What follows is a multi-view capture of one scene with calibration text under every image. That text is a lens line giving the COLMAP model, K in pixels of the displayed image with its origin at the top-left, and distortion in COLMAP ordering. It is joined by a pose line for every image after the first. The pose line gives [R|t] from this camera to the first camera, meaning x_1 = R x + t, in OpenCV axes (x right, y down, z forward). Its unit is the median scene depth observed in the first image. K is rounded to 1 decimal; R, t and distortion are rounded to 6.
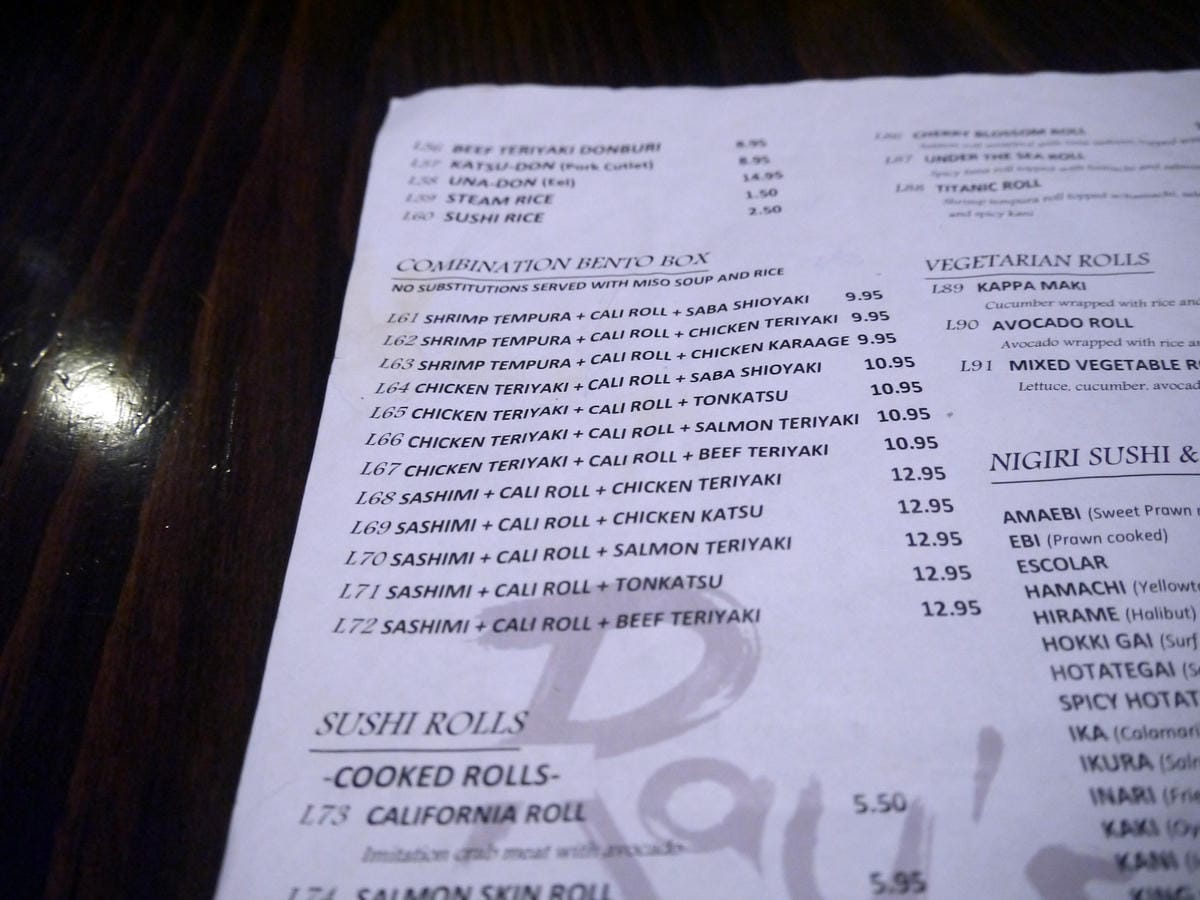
lens RADIAL K [[1009.6, 0, 606.7], [0, 1009.6, 461.6], [0, 0, 1]] dist [0.012842, 0.019585]
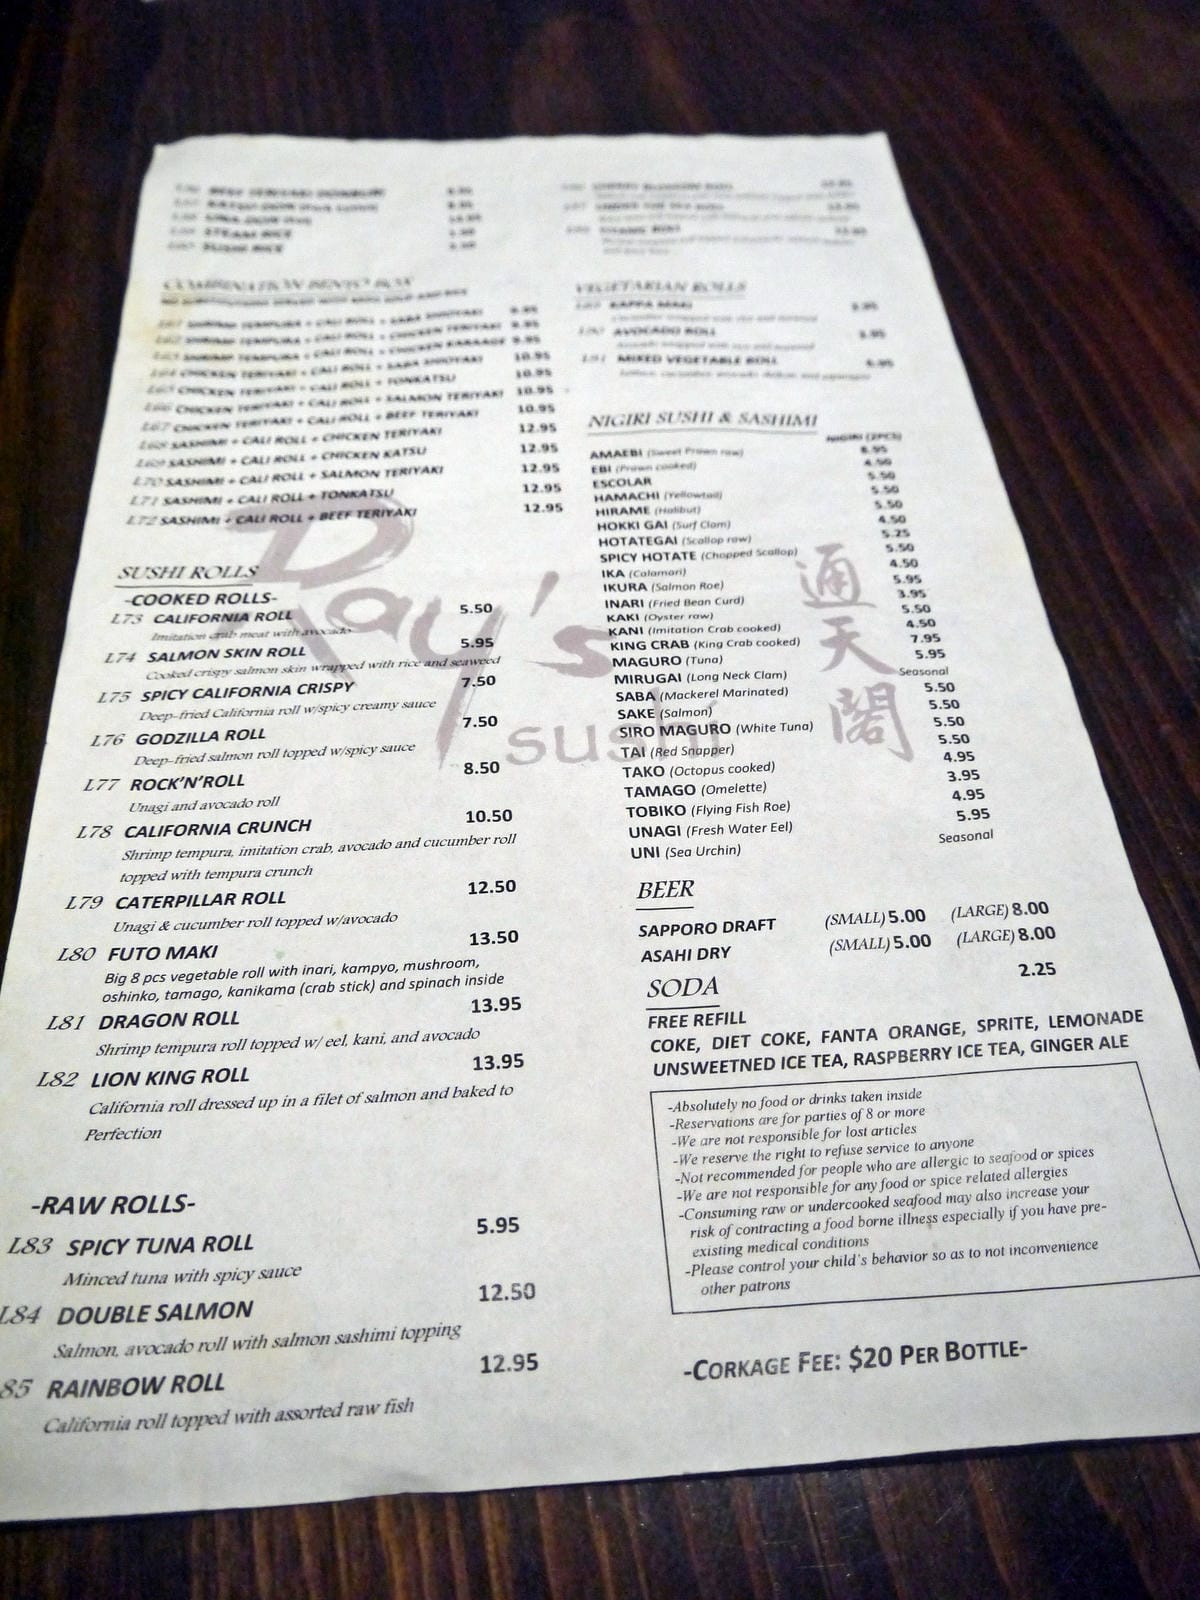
lens RADIAL K [[1346.1, 0, 584.9], [0, 1346.1, 783.6], [0, 0, 1]] dist [0.012842, 0.019585]
pose [[0.997315, -0.014545, 0.071772, 0.218631], [0.007522, 0.995240, 0.097167, 0.313044], [-0.072844, -0.096366, 0.992677, -0.910370]]
